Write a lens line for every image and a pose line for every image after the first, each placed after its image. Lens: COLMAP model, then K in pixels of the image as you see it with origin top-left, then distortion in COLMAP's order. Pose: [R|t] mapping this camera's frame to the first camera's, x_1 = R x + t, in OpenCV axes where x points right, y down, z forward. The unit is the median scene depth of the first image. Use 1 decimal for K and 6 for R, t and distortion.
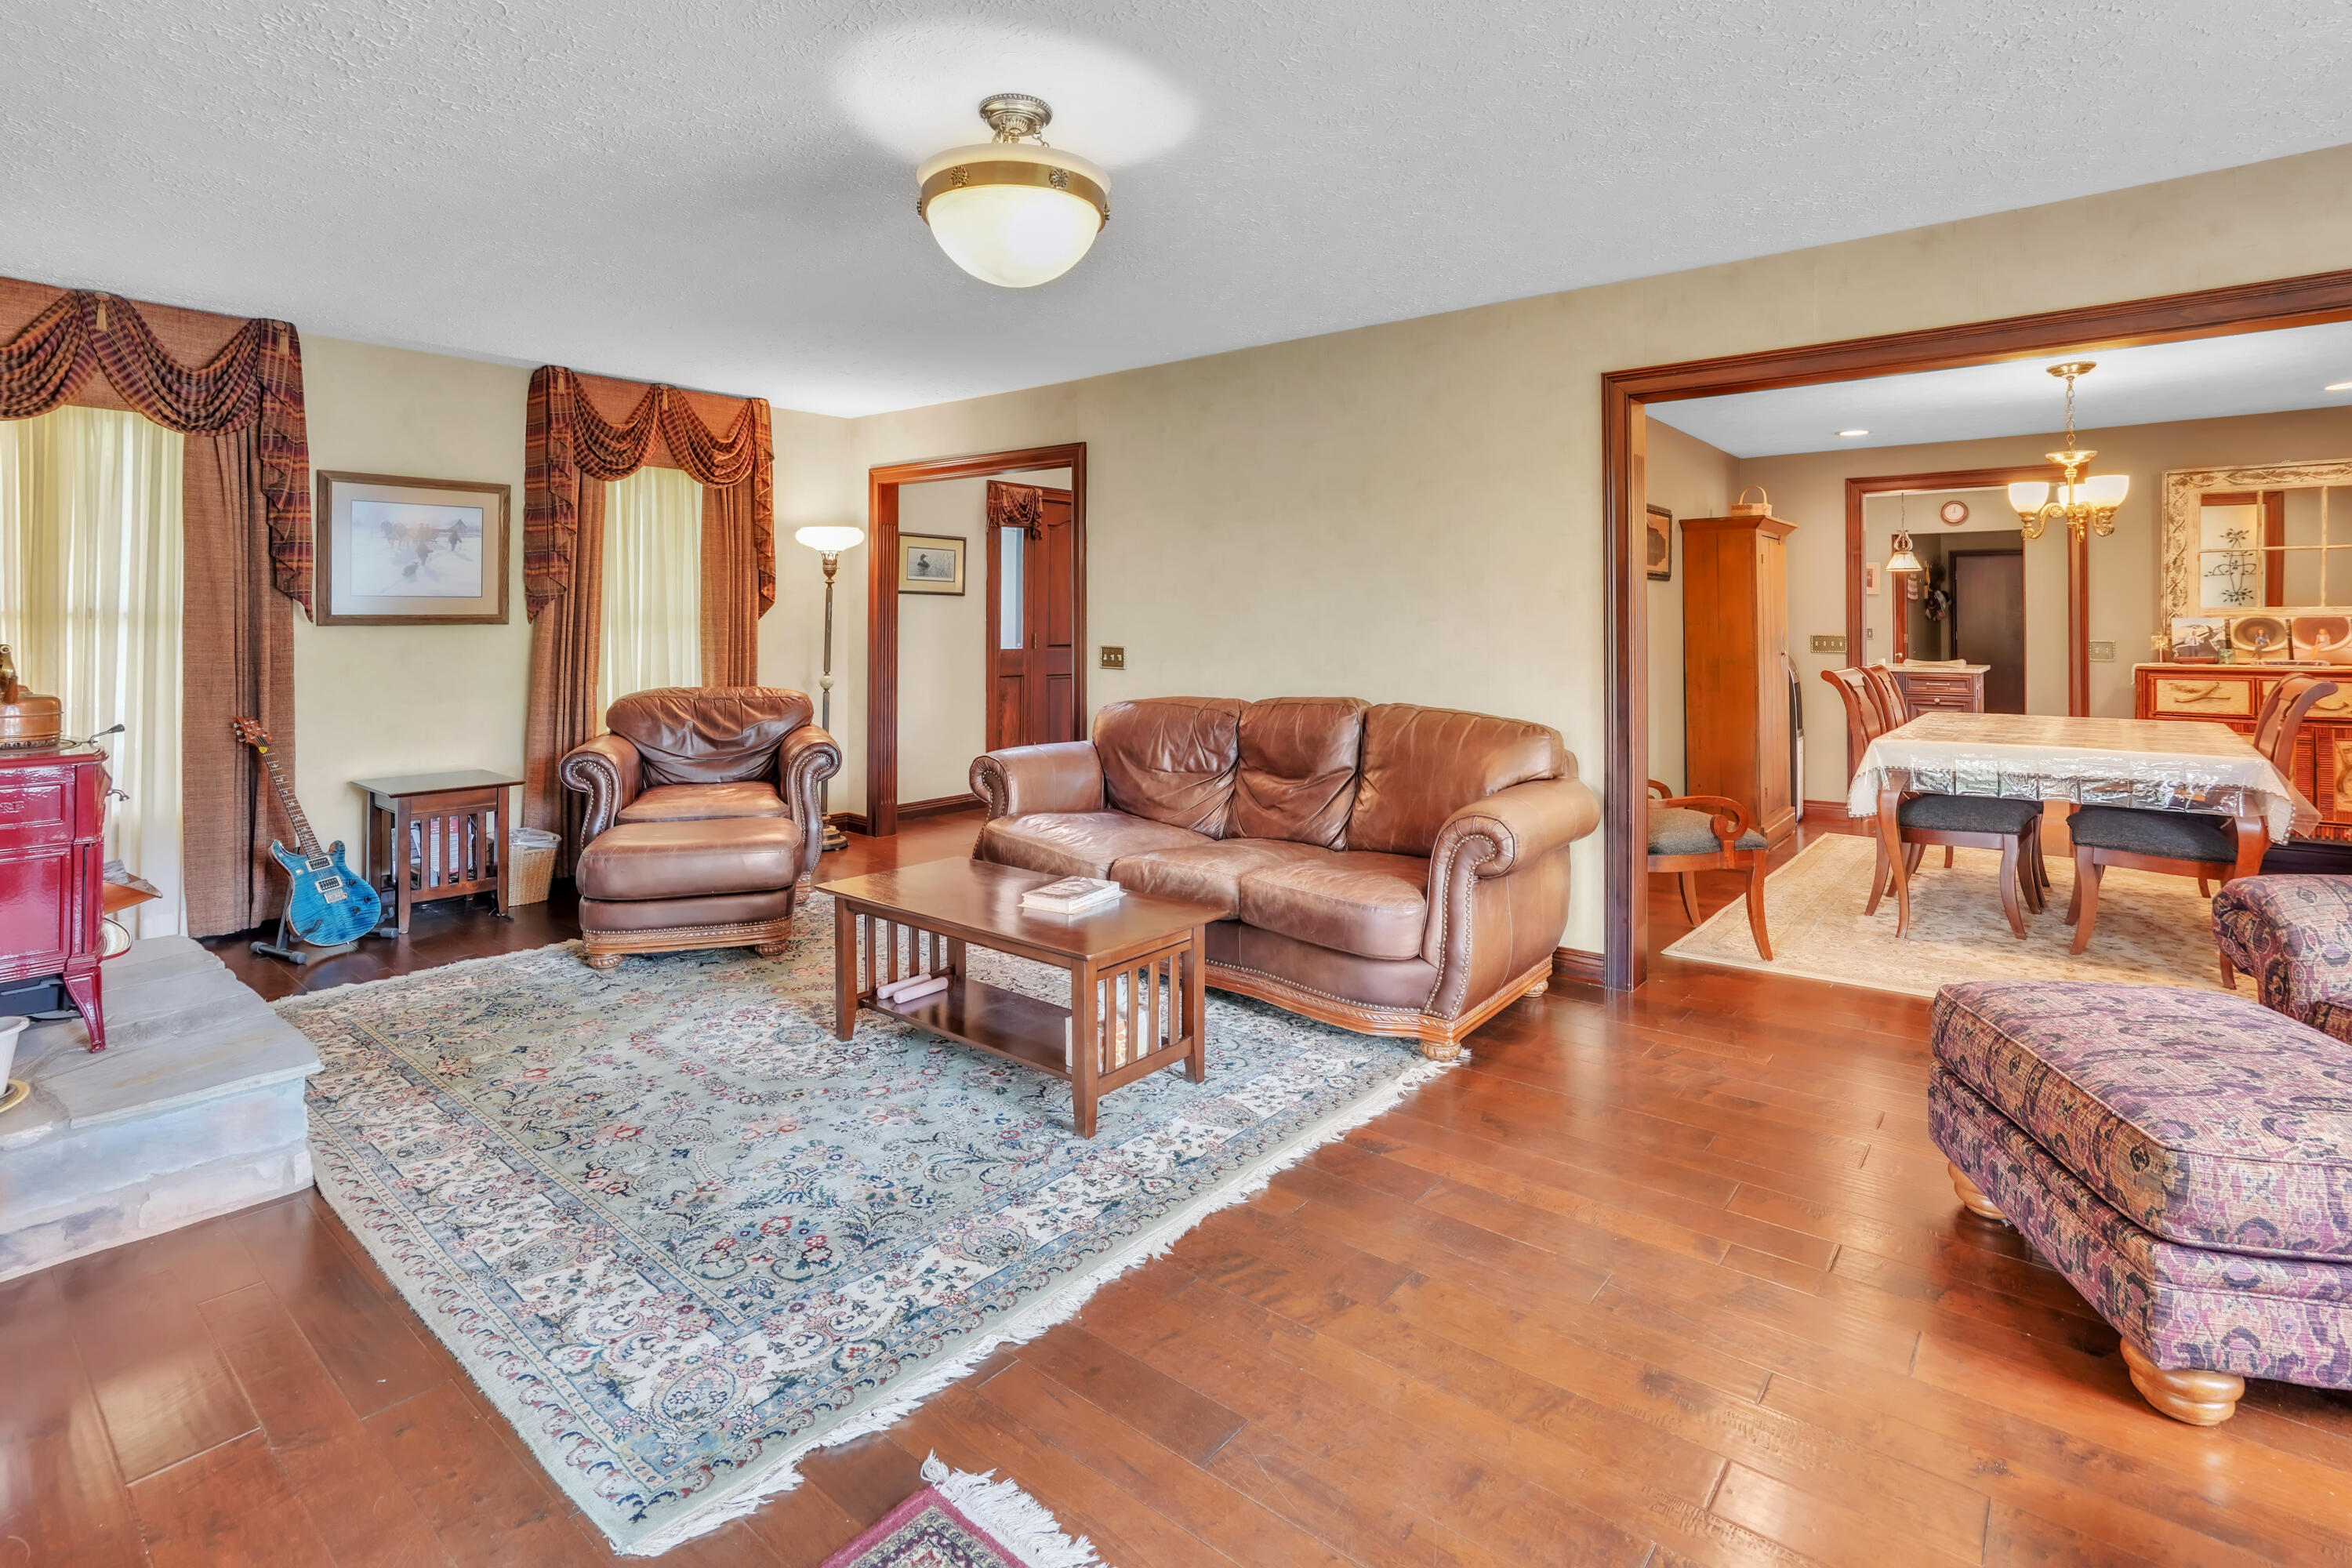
lens RADIAL K [[1092.0, 0, 1176.0], [0, 1092.0, 784.0], [0, 0, 1]] dist [-0.032597, 0.025480]
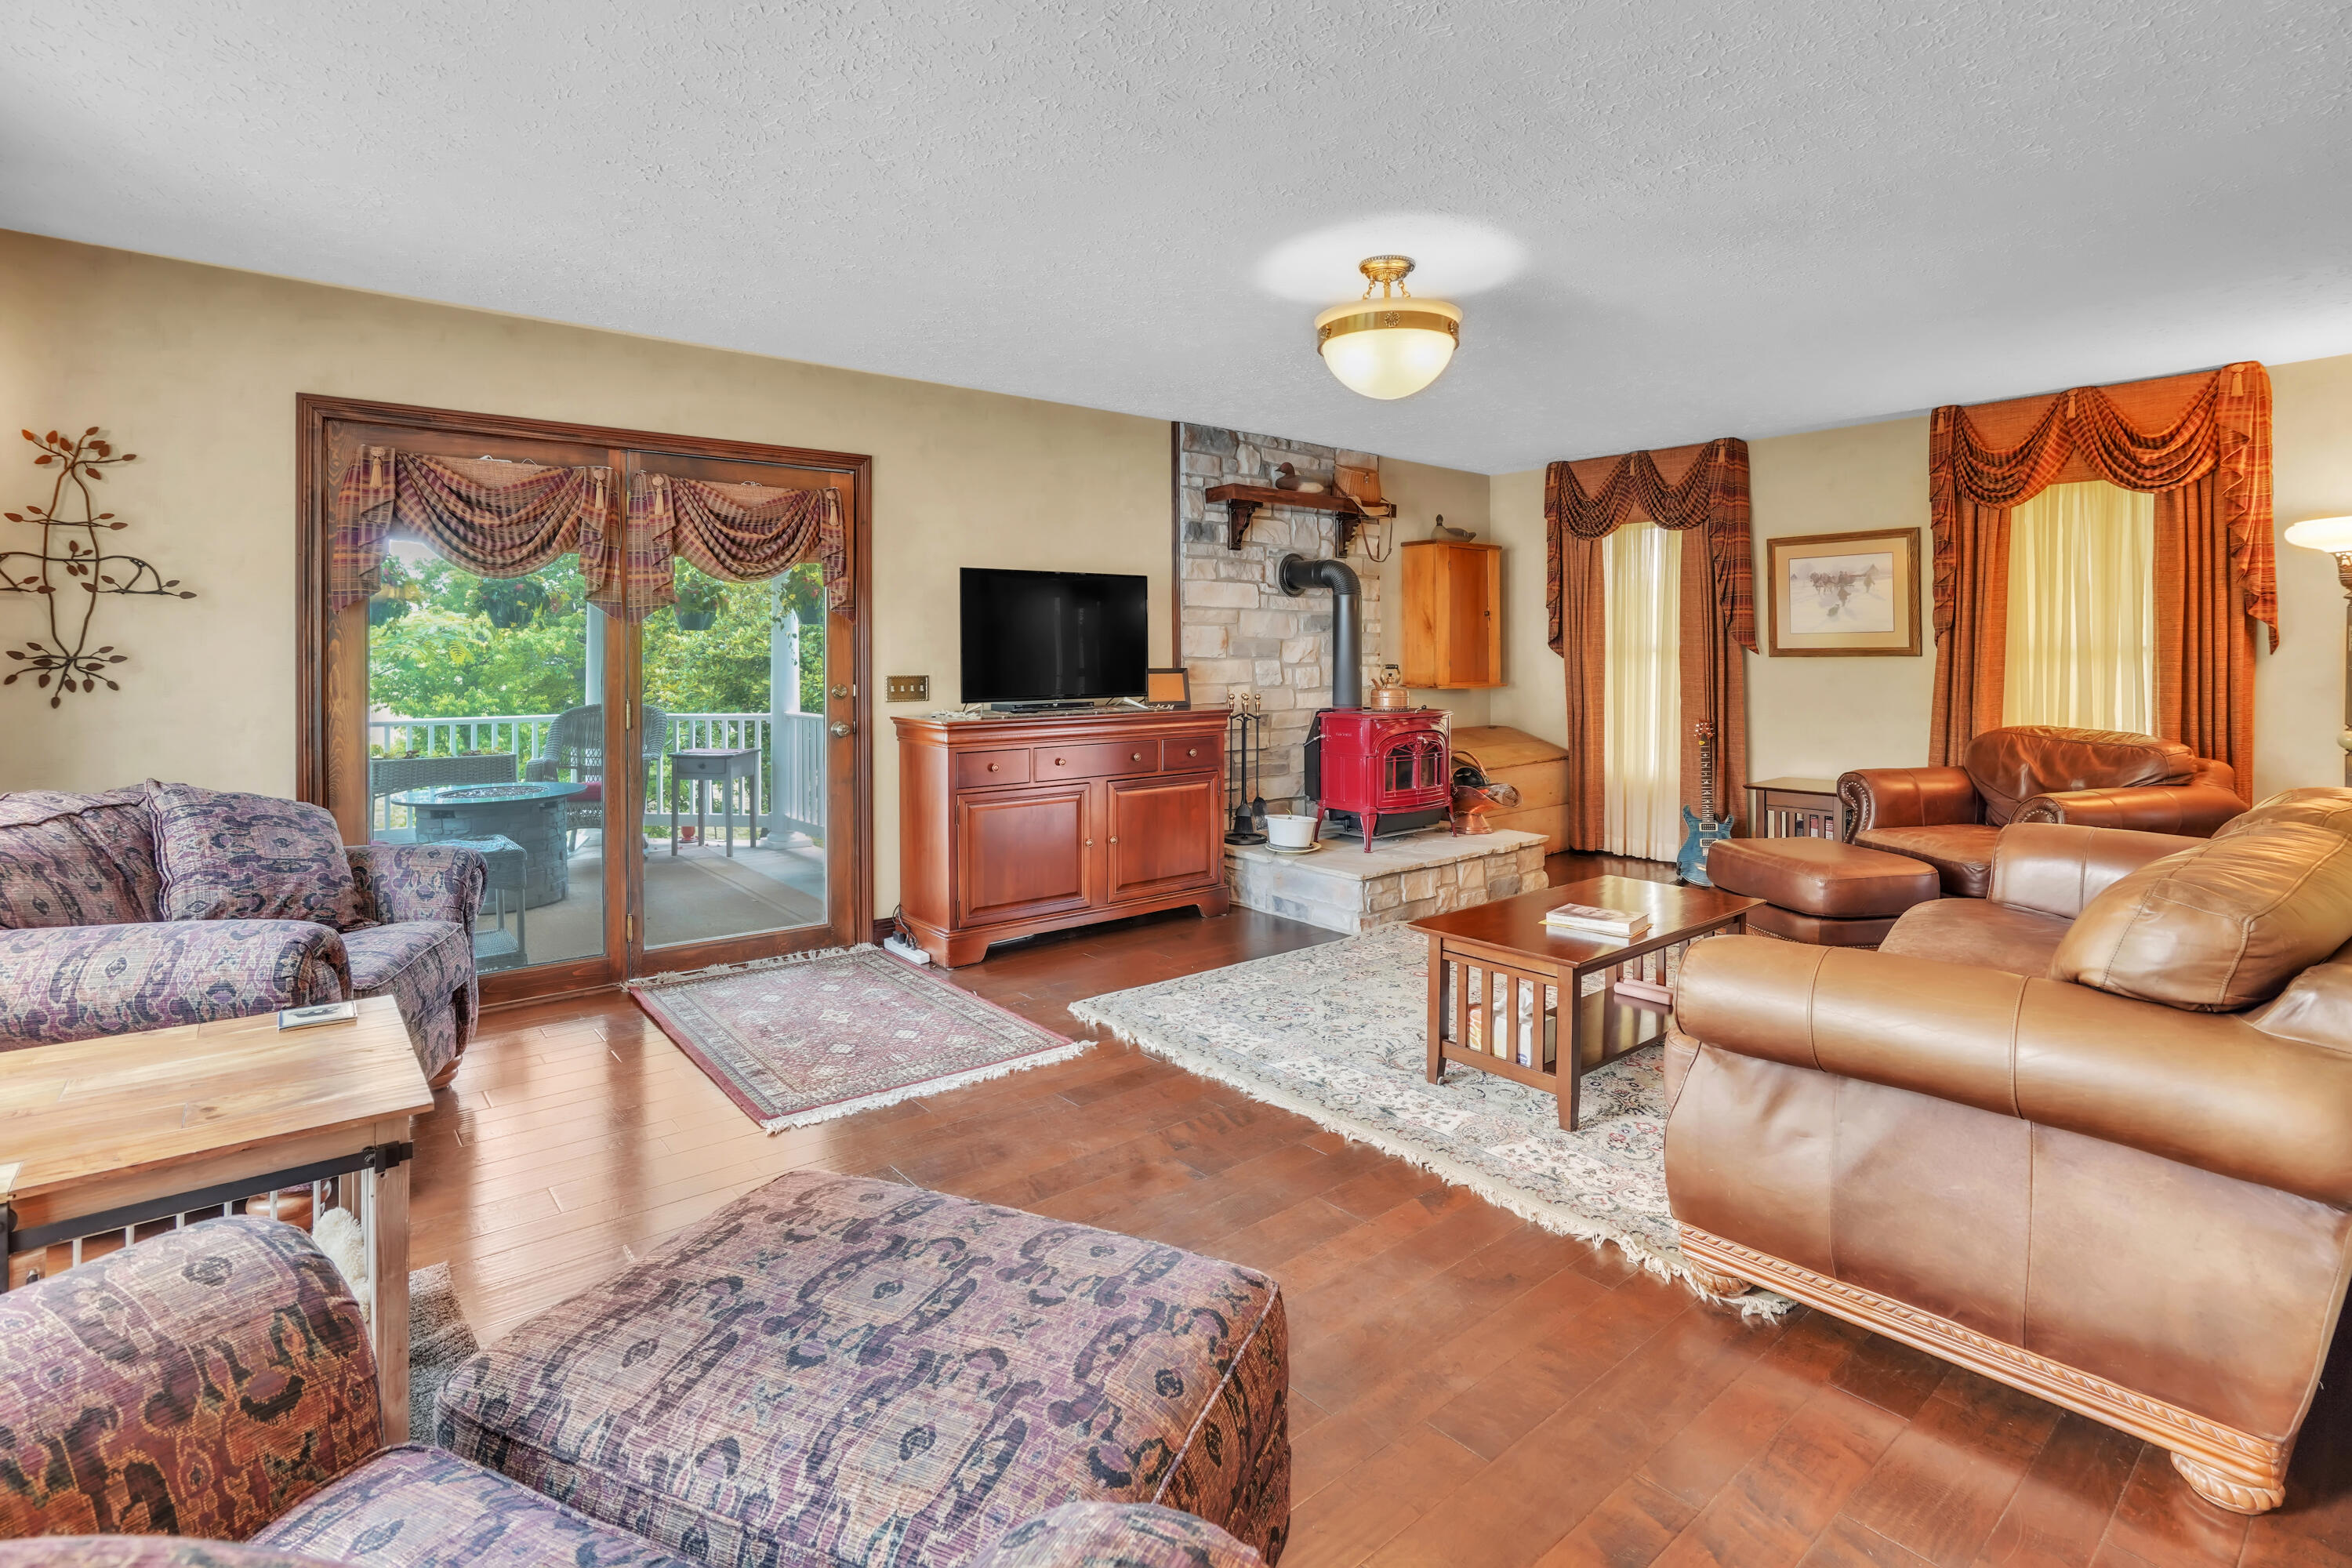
lens RADIAL K [[1157.7, 0, 1176.0], [0, 1157.7, 784.0], [0, 0, 1]] dist [-0.000676, -0.000166]
pose [[-0.178589, 0.097511, -0.979080, 0.680709], [-0.157469, 0.979418, 0.126268, -0.057356], [0.971241, 0.176725, -0.159558, 0.527859]]
